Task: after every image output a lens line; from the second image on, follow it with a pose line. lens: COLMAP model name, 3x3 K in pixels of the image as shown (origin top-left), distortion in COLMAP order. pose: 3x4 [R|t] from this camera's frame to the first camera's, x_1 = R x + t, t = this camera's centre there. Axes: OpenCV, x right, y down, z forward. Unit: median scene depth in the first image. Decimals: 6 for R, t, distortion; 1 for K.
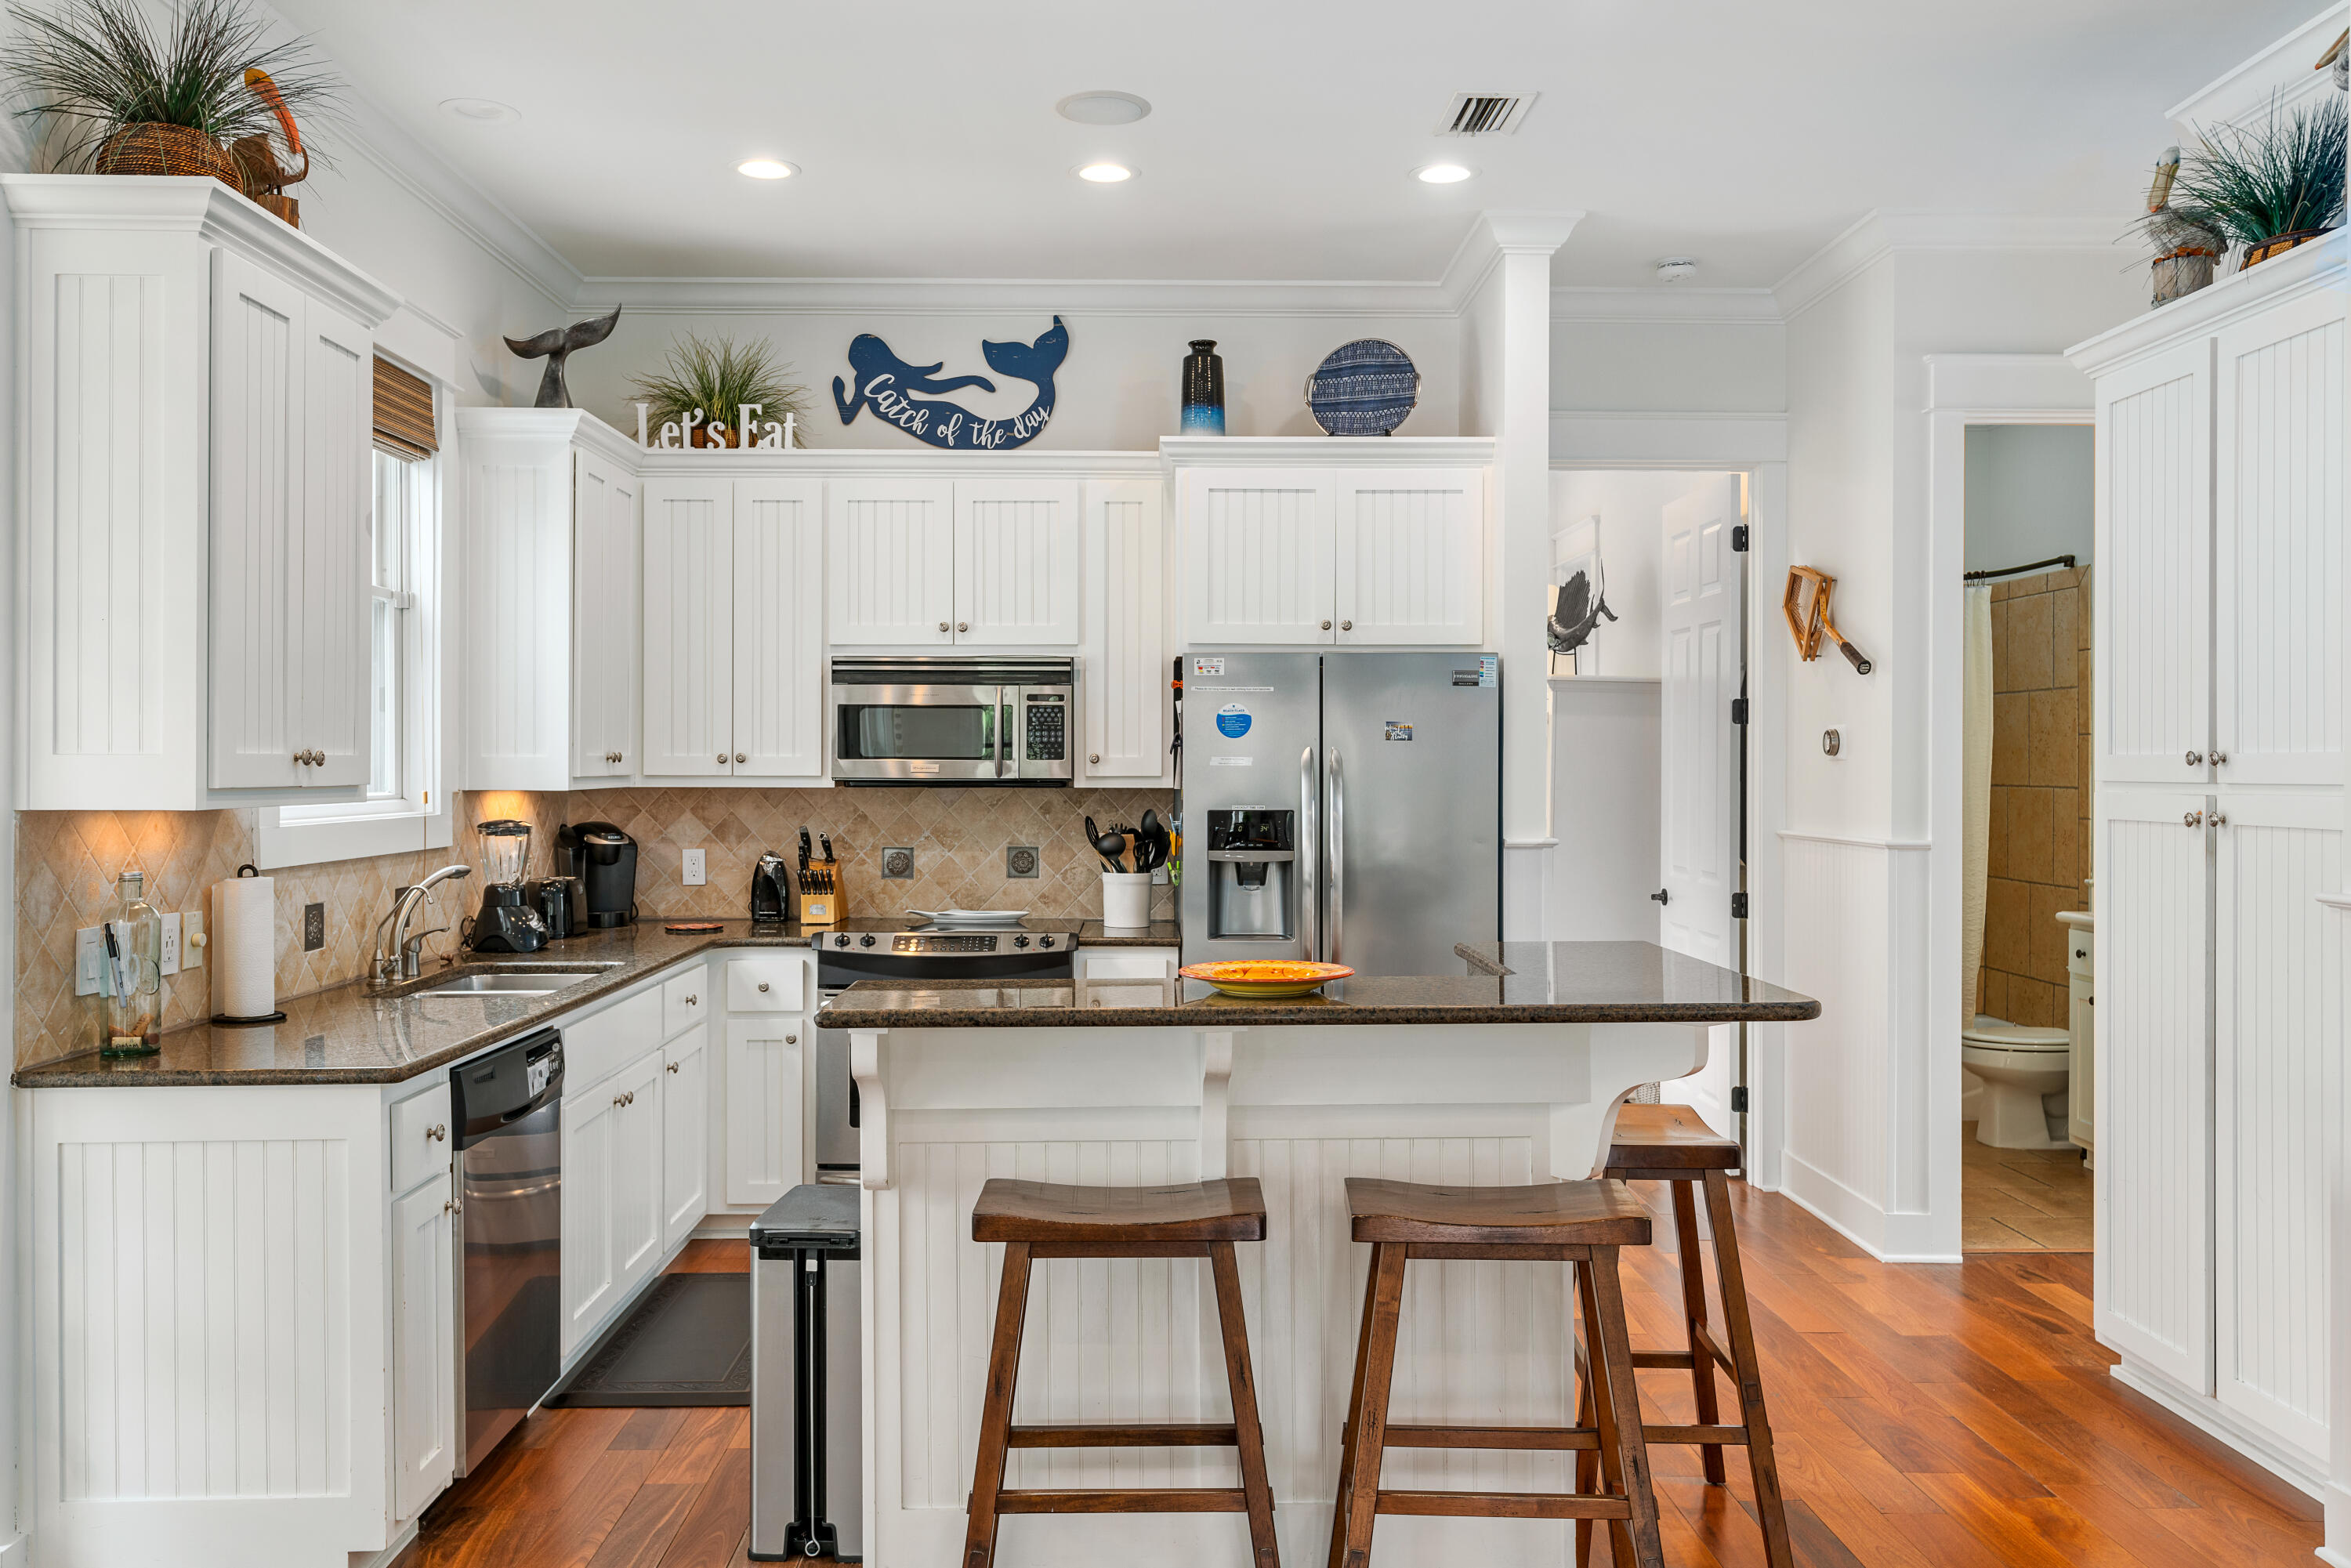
lens RADIAL K [[1858.6, 0, 1176.2], [0, 1858.6, 767.3], [0, 0, 1]] dist [-0.003789, -0.001807]
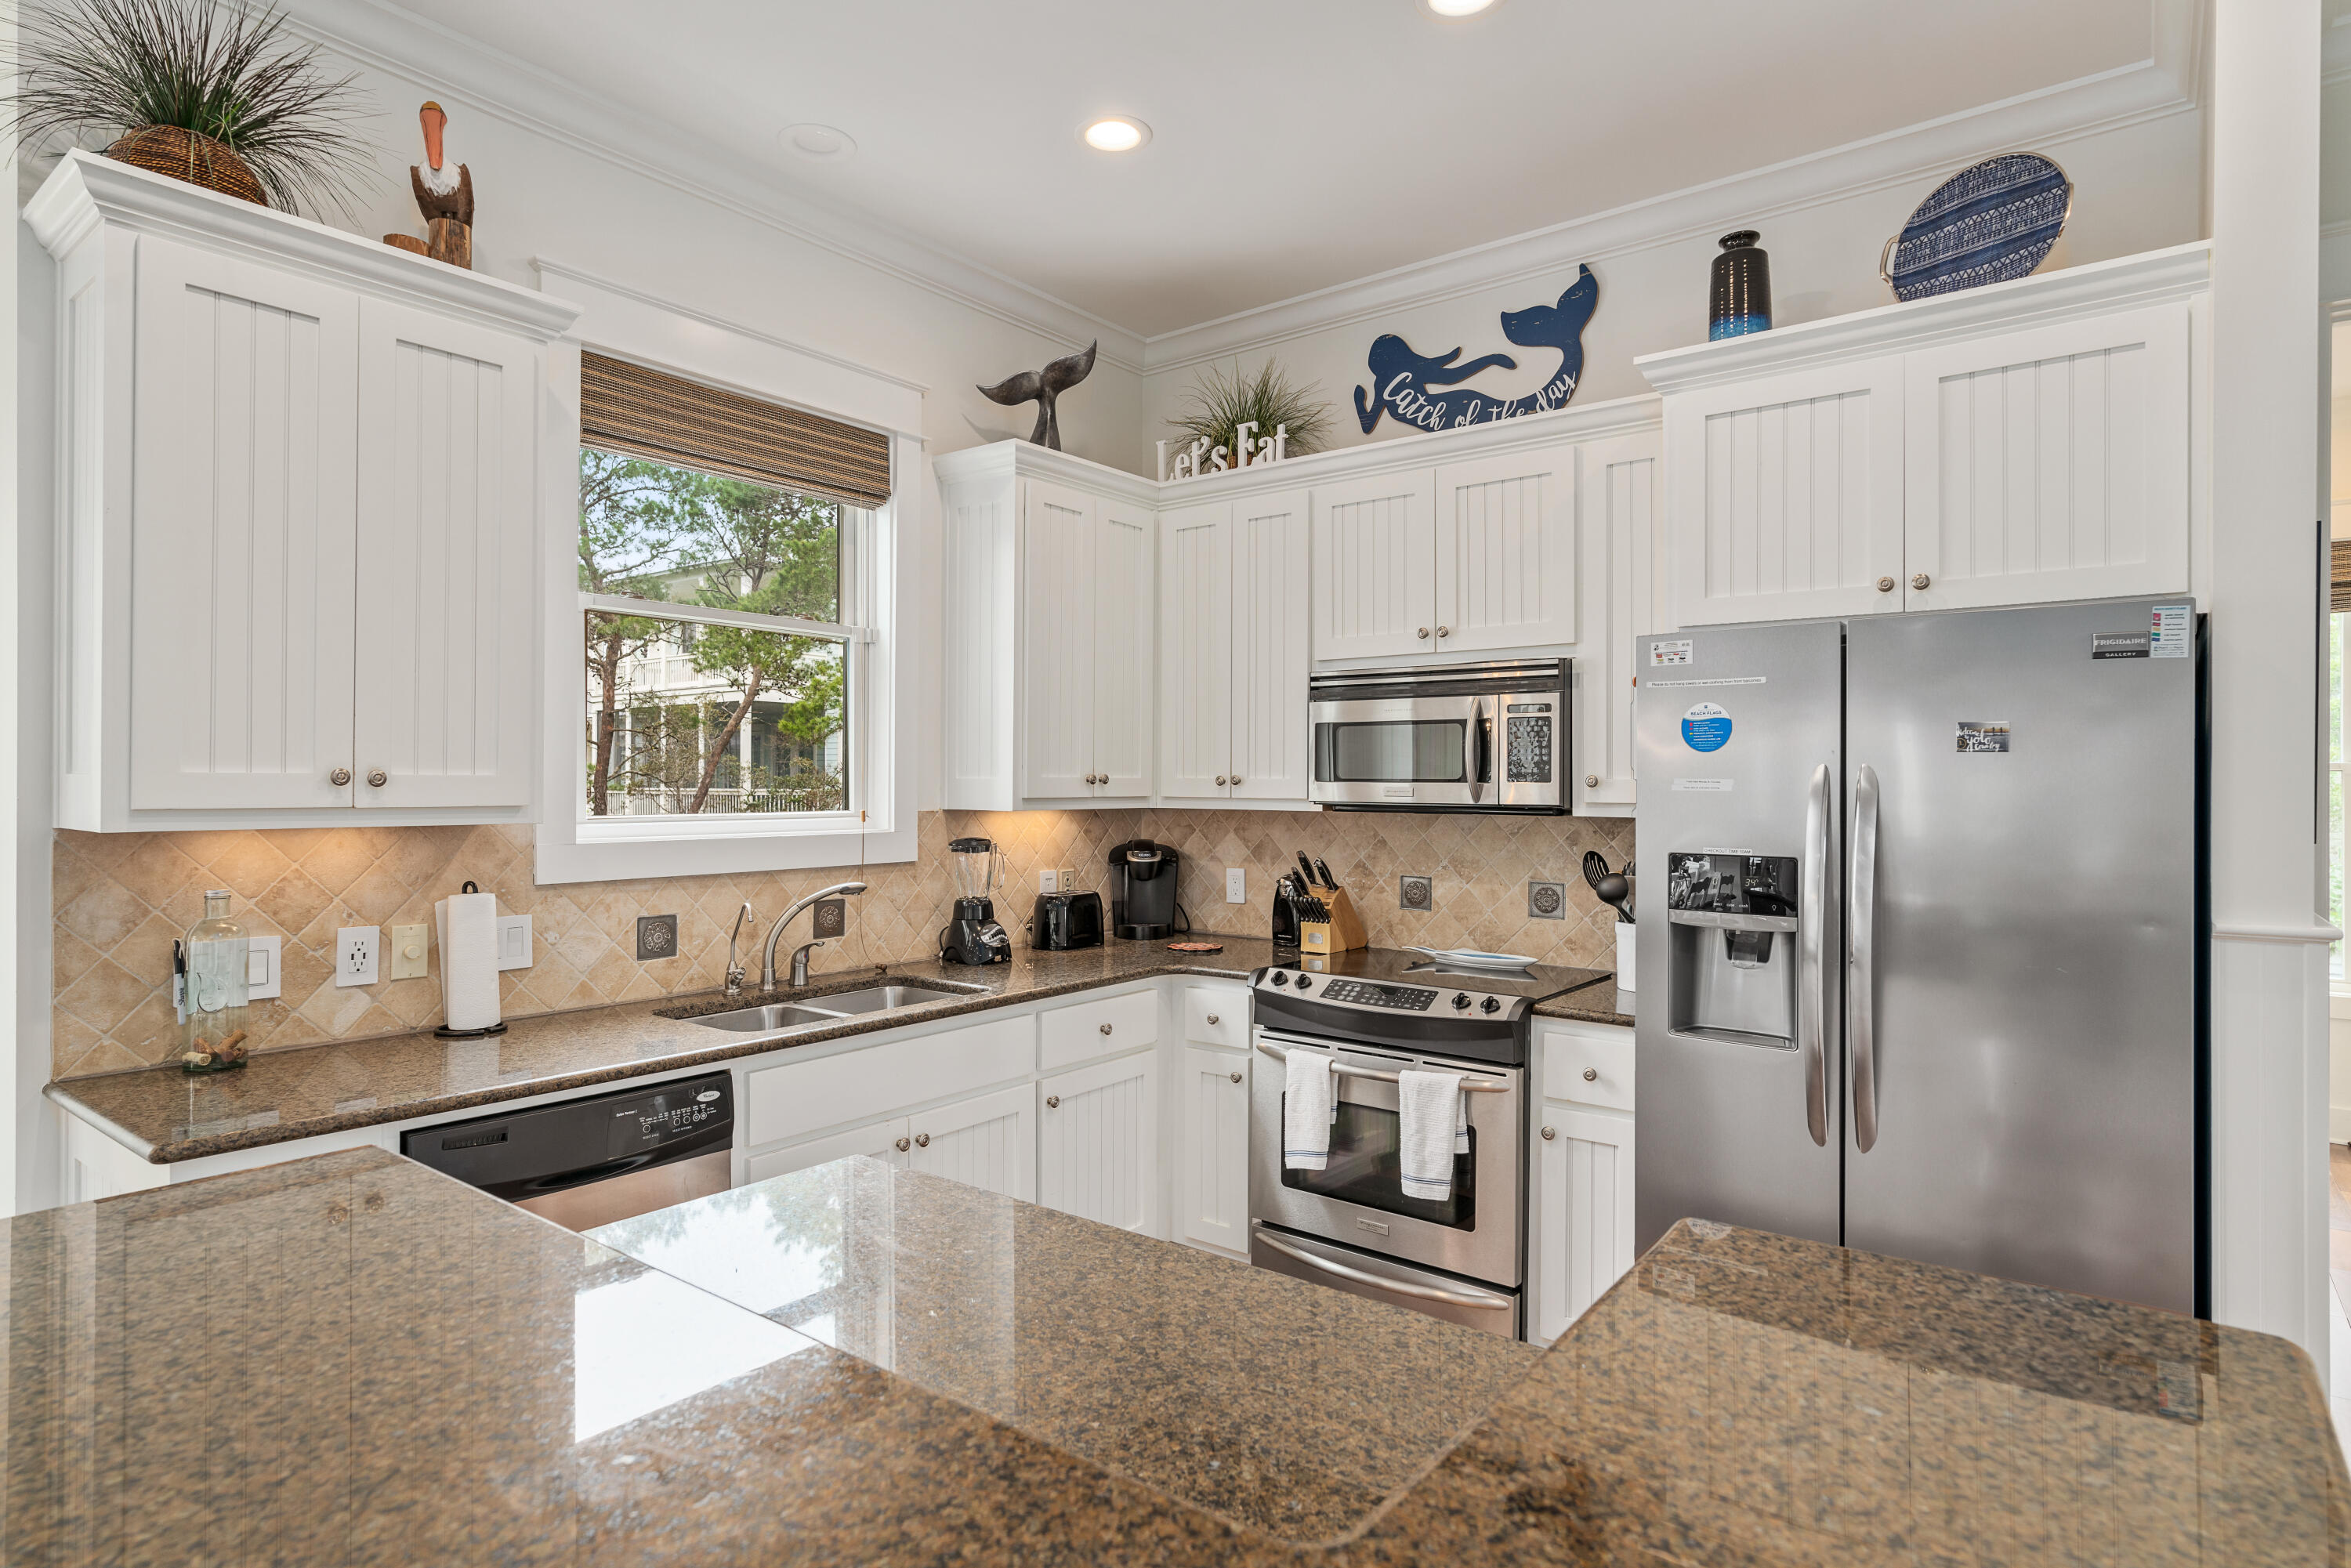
lens RADIAL K [[1239.5, 0, 1167.0], [0, 1239.5, 776.1], [0, 0, 1]] dist [-0.005953, 0.002194]
pose [[0.774981, -0.001119, -0.631983, 0.155669], [-0.004885, 0.999958, -0.007761, -0.001803], [0.631965, 0.009102, 0.774943, 0.465498]]
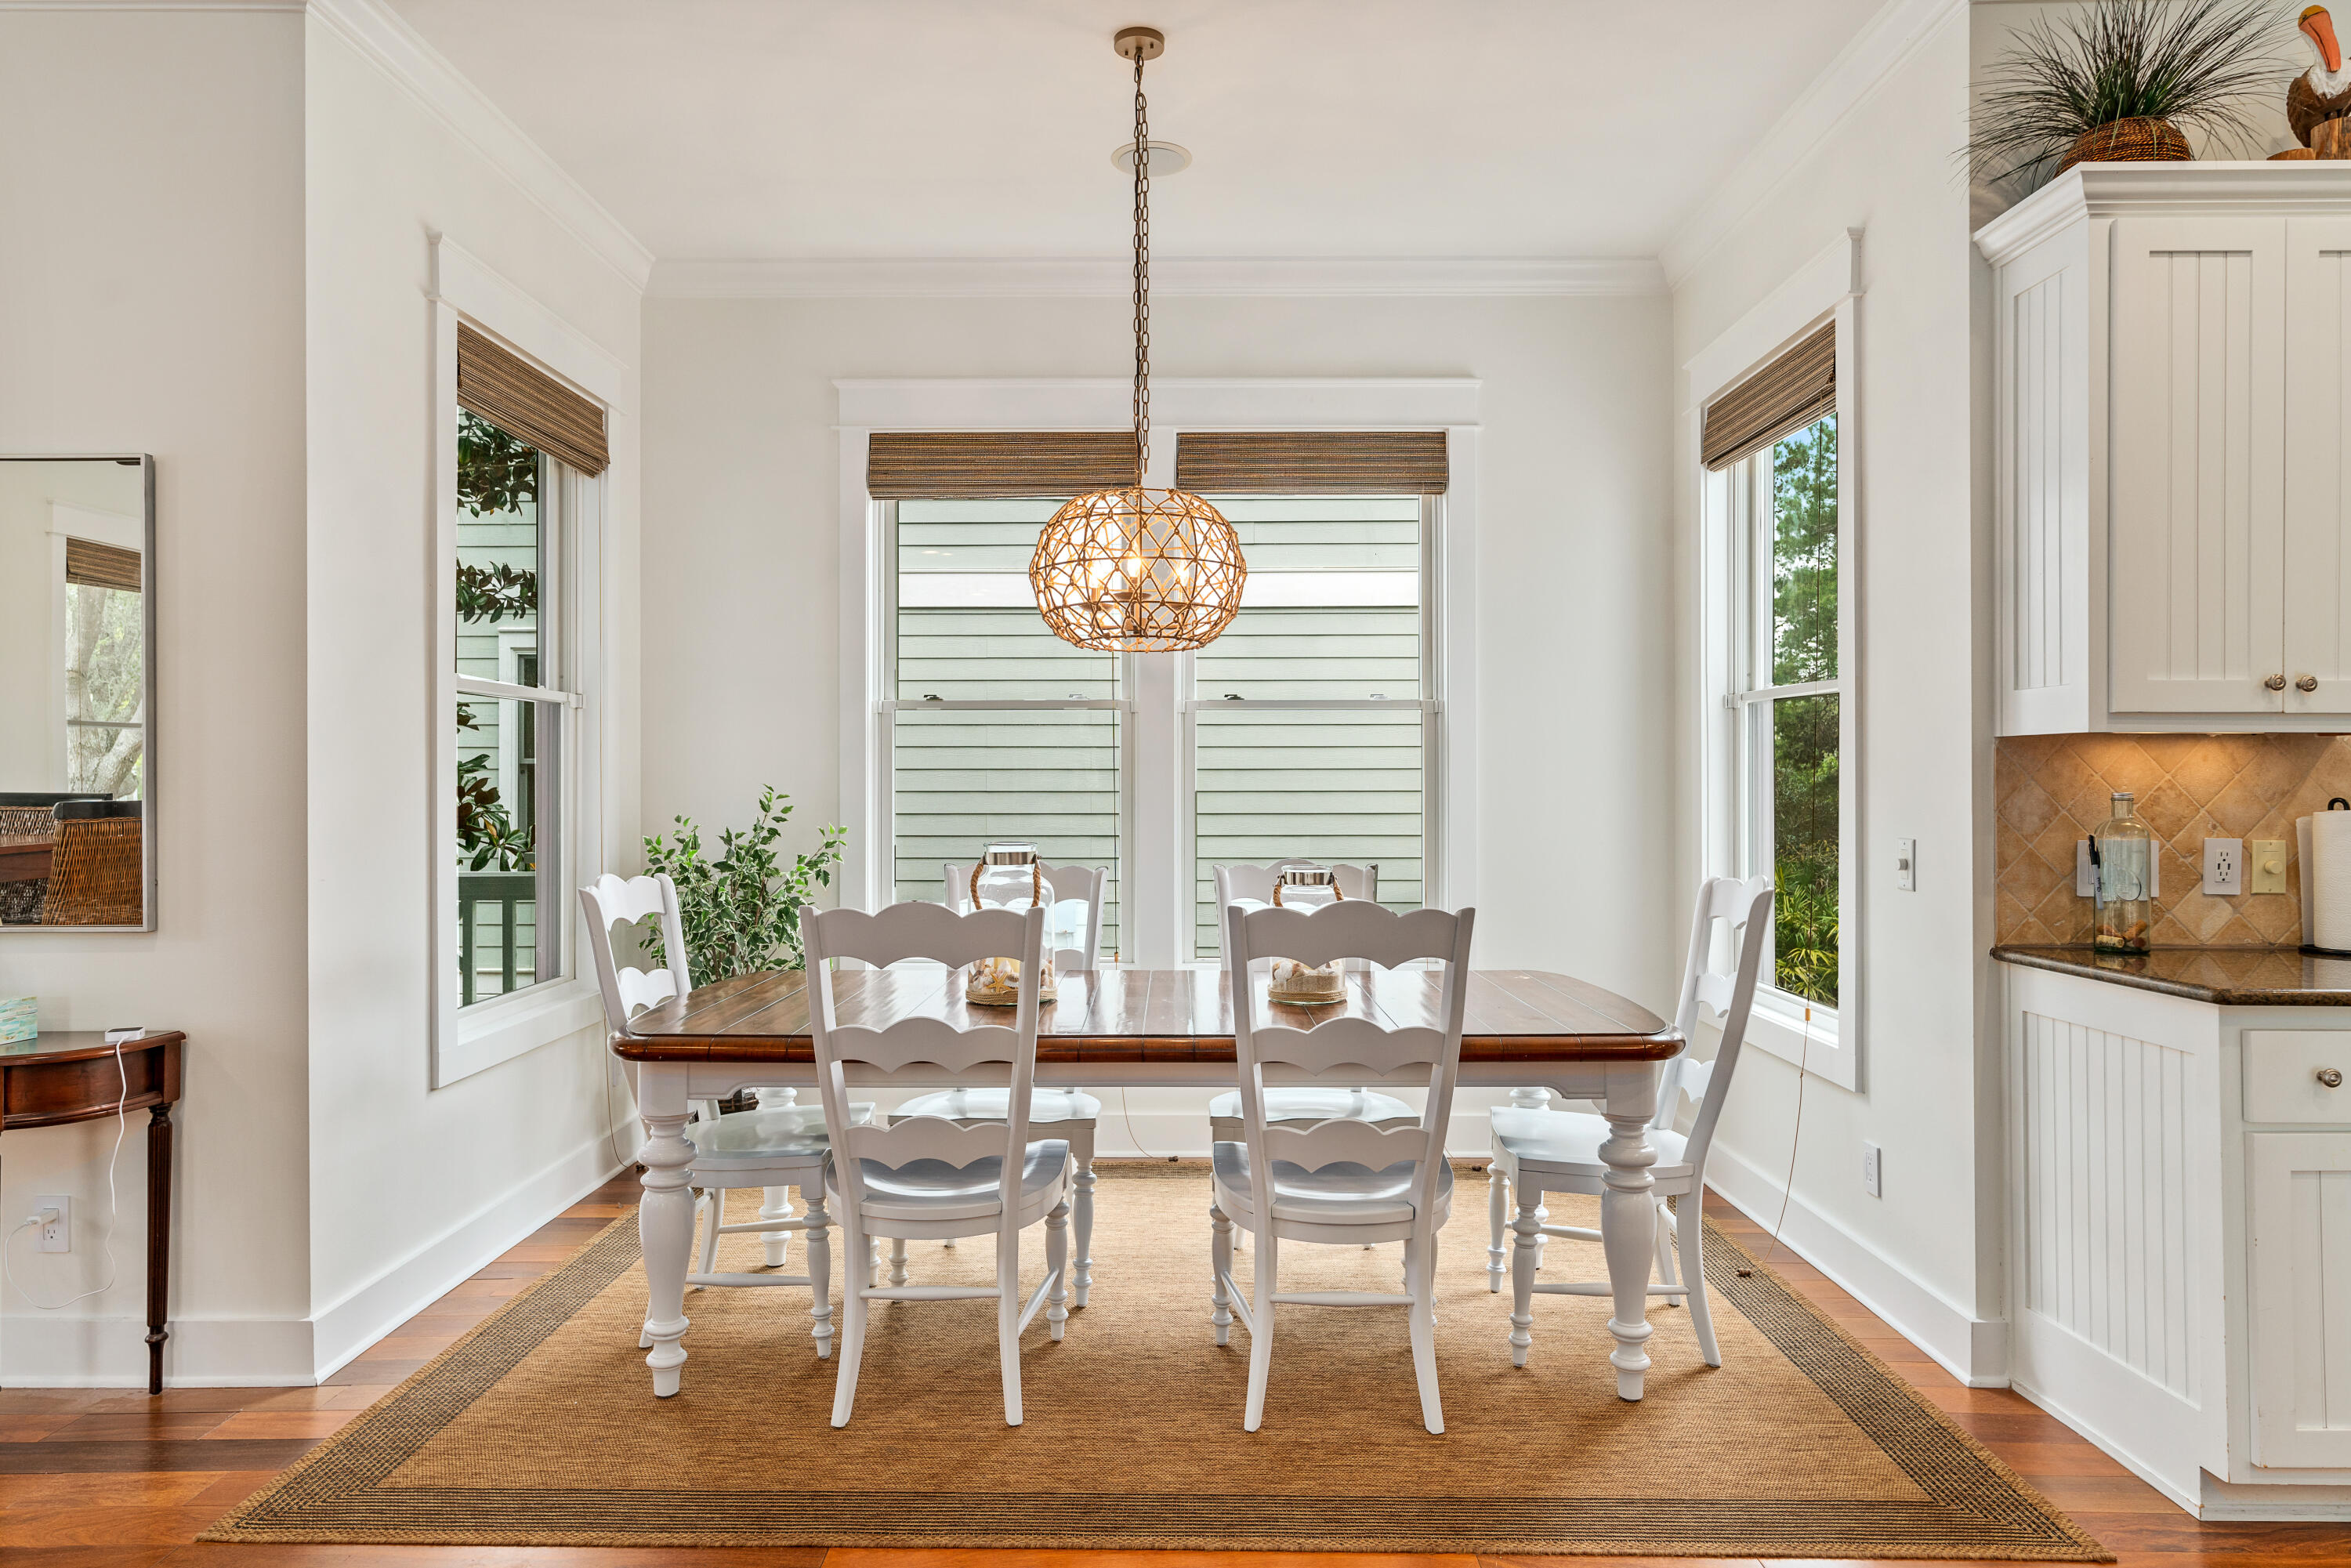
lens RADIAL K [[1389.1, 0, 1175.6], [0, 1389.1, 776.1], [0, 0, 1]] dist [0.002281, 0.000635]
pose [[-0.027612, -0.002500, -0.999616, 0.176372], [-0.001267, 0.999996, -0.002466, 0.028378], [0.999618, 0.001198, -0.027615, 0.257164]]
